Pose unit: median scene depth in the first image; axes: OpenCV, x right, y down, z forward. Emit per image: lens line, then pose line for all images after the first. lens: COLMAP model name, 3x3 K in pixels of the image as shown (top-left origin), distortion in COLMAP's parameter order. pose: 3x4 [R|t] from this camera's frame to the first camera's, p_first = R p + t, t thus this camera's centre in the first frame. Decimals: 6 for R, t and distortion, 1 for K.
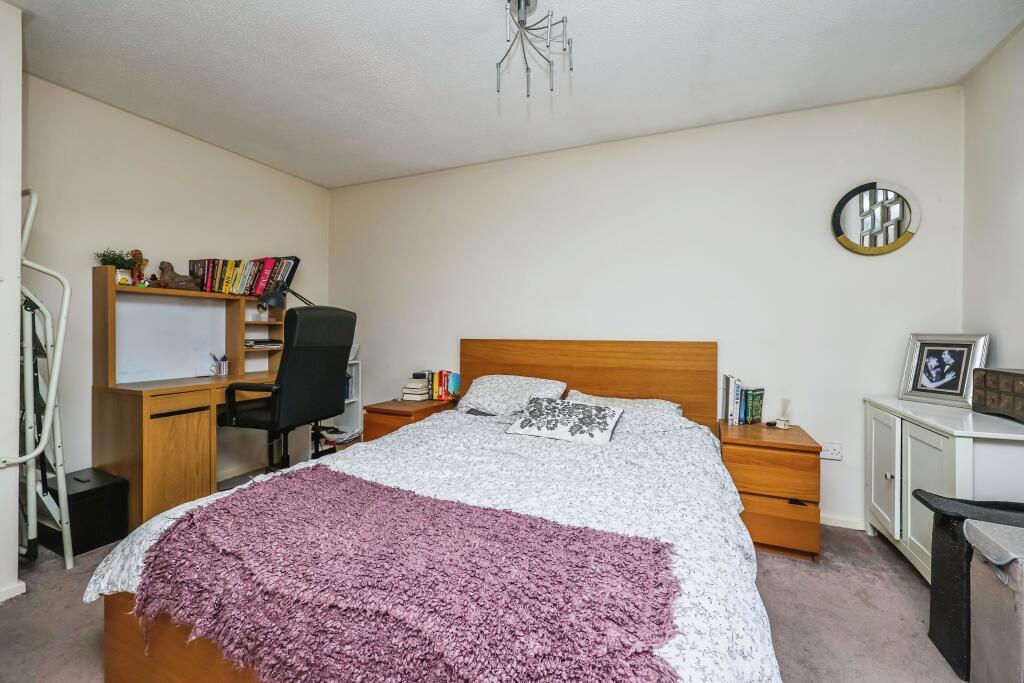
lens RADIAL K [[414.8, 0, 516.9], [0, 414.8, 334.5], [0, 0, 1]] dist [-0.002238, 0.000015]
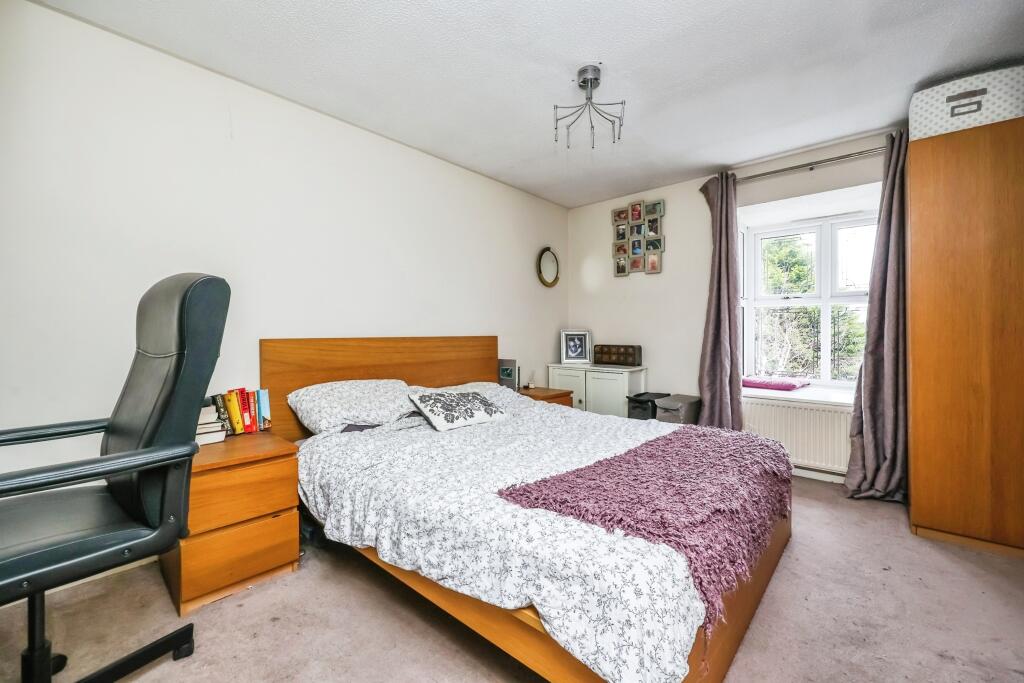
lens RADIAL K [[414.8, 0, 514.3], [0, 414.8, 335.9], [0, 0, 1]] dist [-0.002238, 0.000015]
pose [[0.311044, -0.011646, 0.950324, -1.051097], [0.009880, 0.999911, 0.009020, 0.005371], [-0.950344, 0.006584, 0.311131, 0.613858]]
